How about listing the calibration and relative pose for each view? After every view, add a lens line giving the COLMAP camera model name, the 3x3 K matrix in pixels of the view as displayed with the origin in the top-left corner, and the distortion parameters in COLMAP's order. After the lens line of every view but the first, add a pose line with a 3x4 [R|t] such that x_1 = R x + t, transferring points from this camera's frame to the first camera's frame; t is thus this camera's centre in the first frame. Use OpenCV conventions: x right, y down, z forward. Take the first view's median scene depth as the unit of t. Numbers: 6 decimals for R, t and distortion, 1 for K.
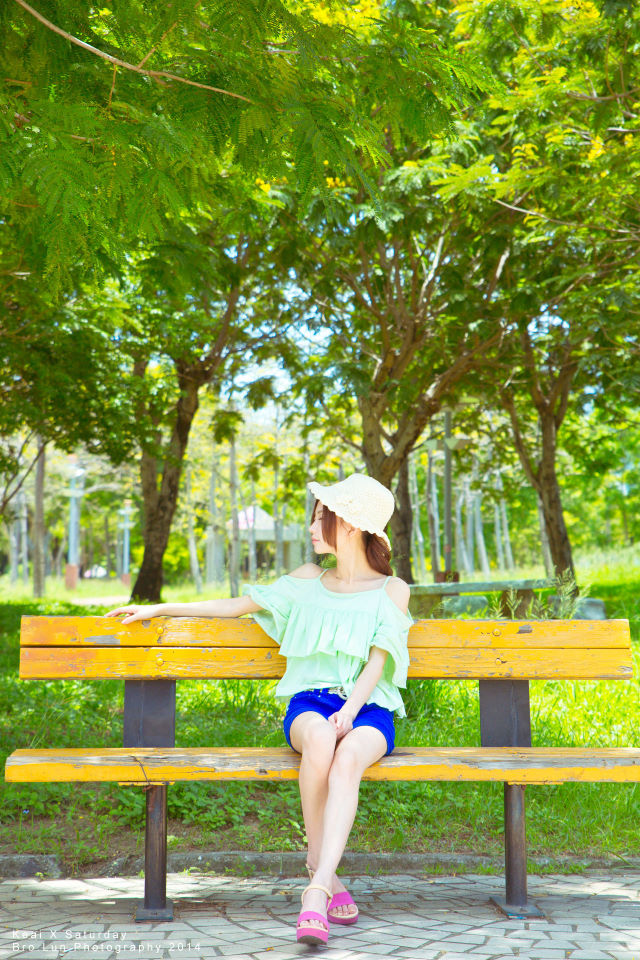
lens RADIAL K [[1924.3, 0, 320.0], [0, 1924.3, 480.0], [0, 0, 1]] dist [0.283752, -0.022044]
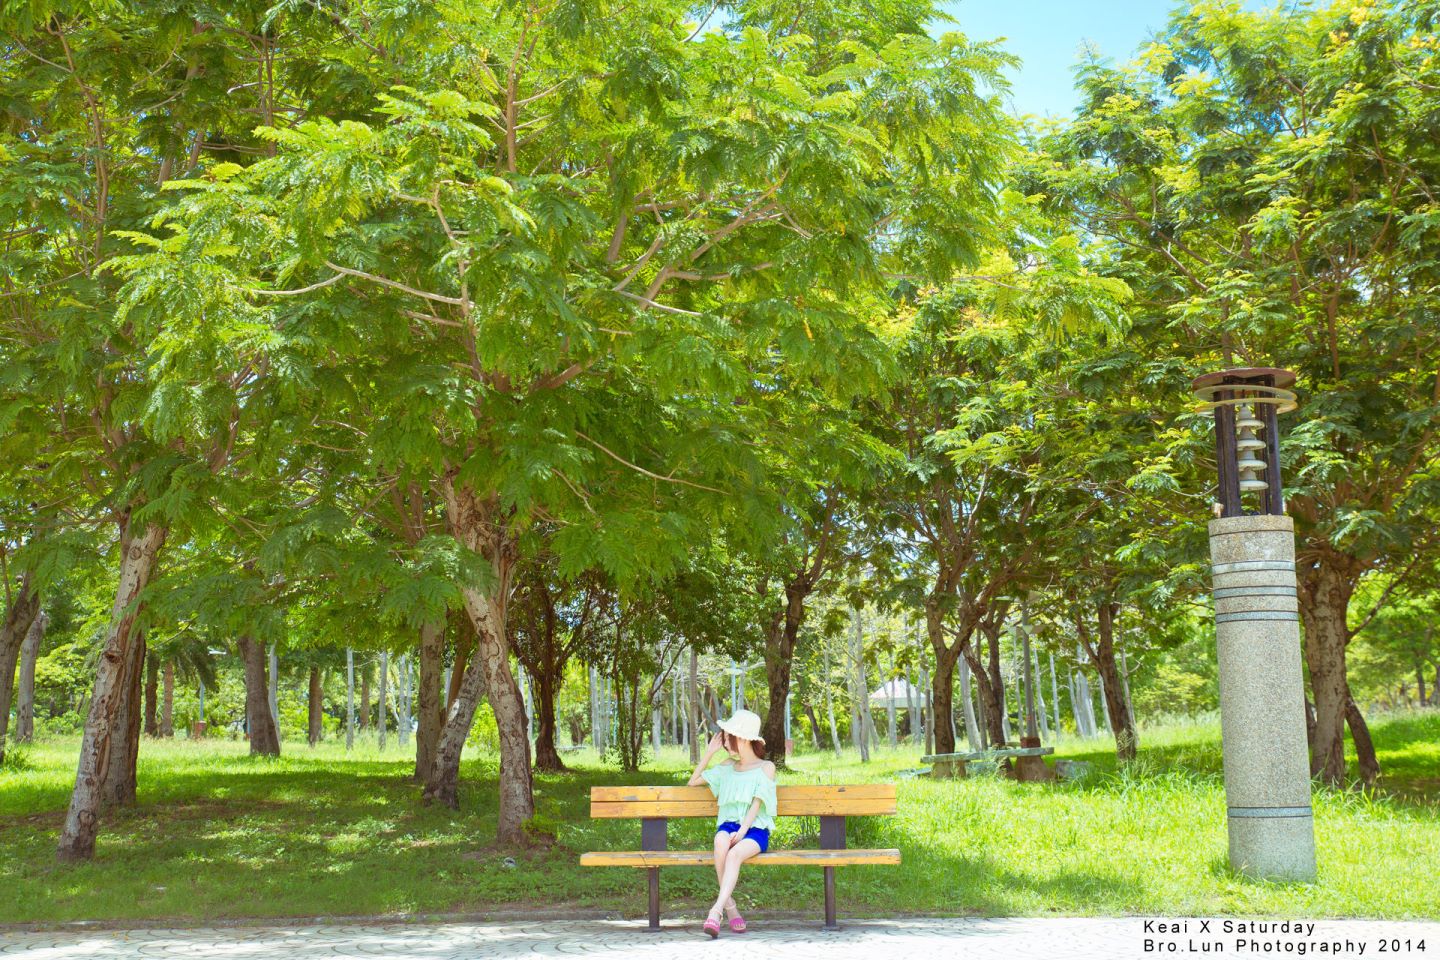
lens RADIAL K [[1774.5, 0, 720.0], [0, 1774.5, 480.0], [0, 0, 1]] dist [0.000287, 0.005359]
pose [[0.989409, -0.043983, -0.138331, 0.062446], [0.030444, 0.994670, -0.098511, -0.015661], [0.141926, 0.093256, 0.985475, -0.209893]]
